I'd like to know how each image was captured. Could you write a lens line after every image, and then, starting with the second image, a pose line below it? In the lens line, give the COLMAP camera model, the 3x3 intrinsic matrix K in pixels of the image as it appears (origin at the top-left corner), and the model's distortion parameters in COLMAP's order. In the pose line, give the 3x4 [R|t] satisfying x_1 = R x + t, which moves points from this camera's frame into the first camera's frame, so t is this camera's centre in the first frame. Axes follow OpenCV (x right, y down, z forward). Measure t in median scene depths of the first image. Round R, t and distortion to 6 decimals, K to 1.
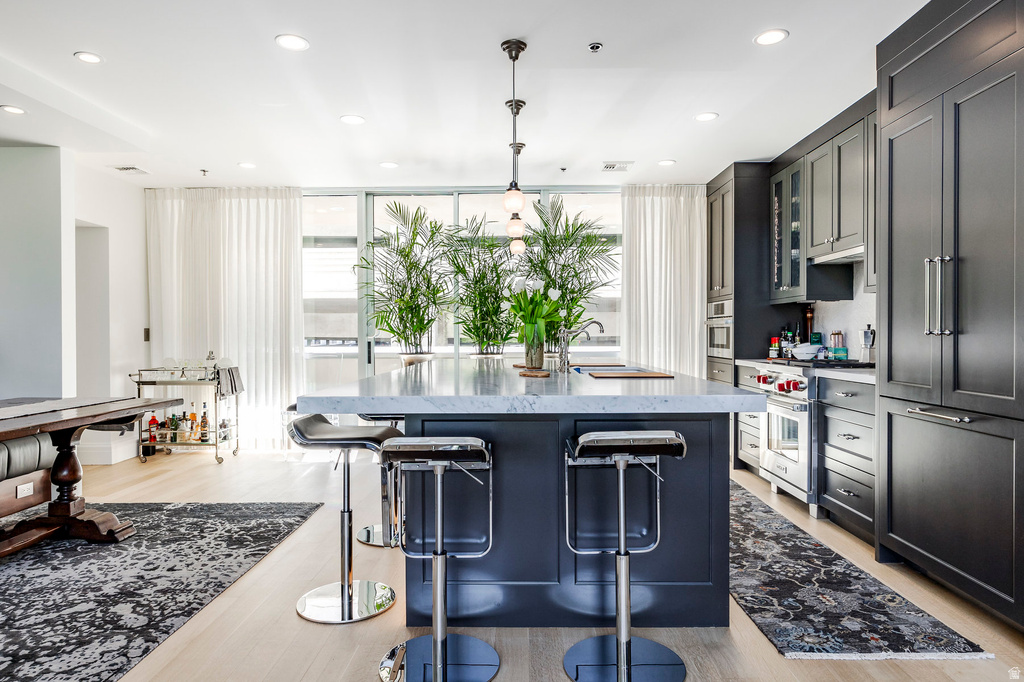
lens RADIAL K [[609.6, 0, 512.0], [0, 609.6, 341.0], [0, 0, 1]] dist [0.000670, -0.001850]
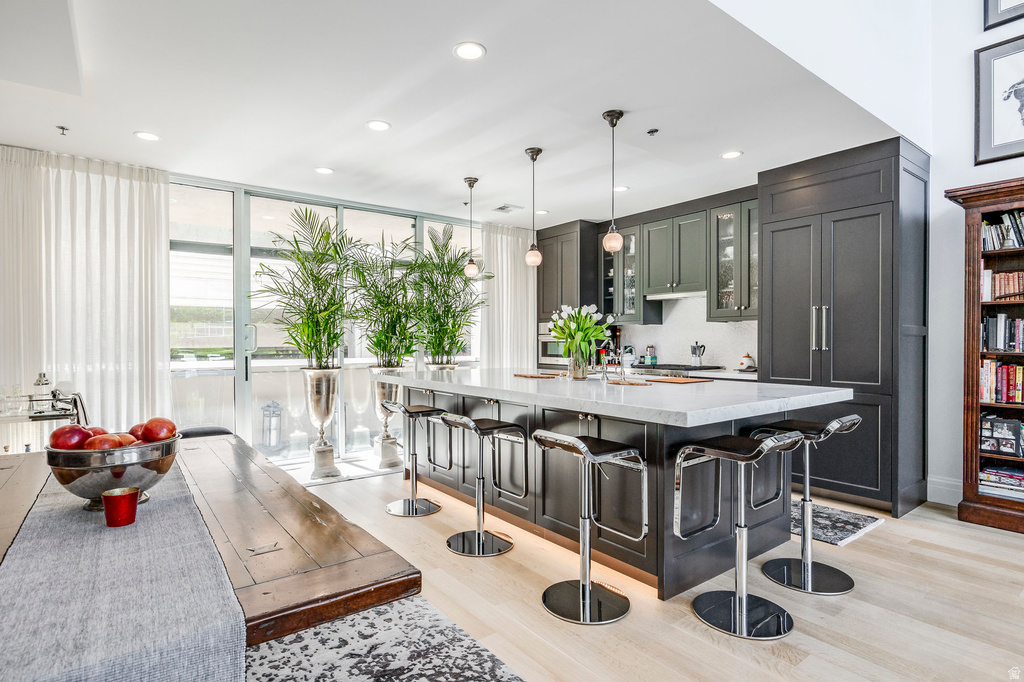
lens RADIAL K [[527.7, 0, 510.2], [0, 527.7, 348.1], [0, 0, 1]] dist [-0.003479, -0.000704]
pose [[0.792287, -0.006614, 0.610112, -0.465517], [0.005489, 0.999978, 0.003712, -0.013476], [-0.610124, 0.000408, 0.792306, 0.167137]]
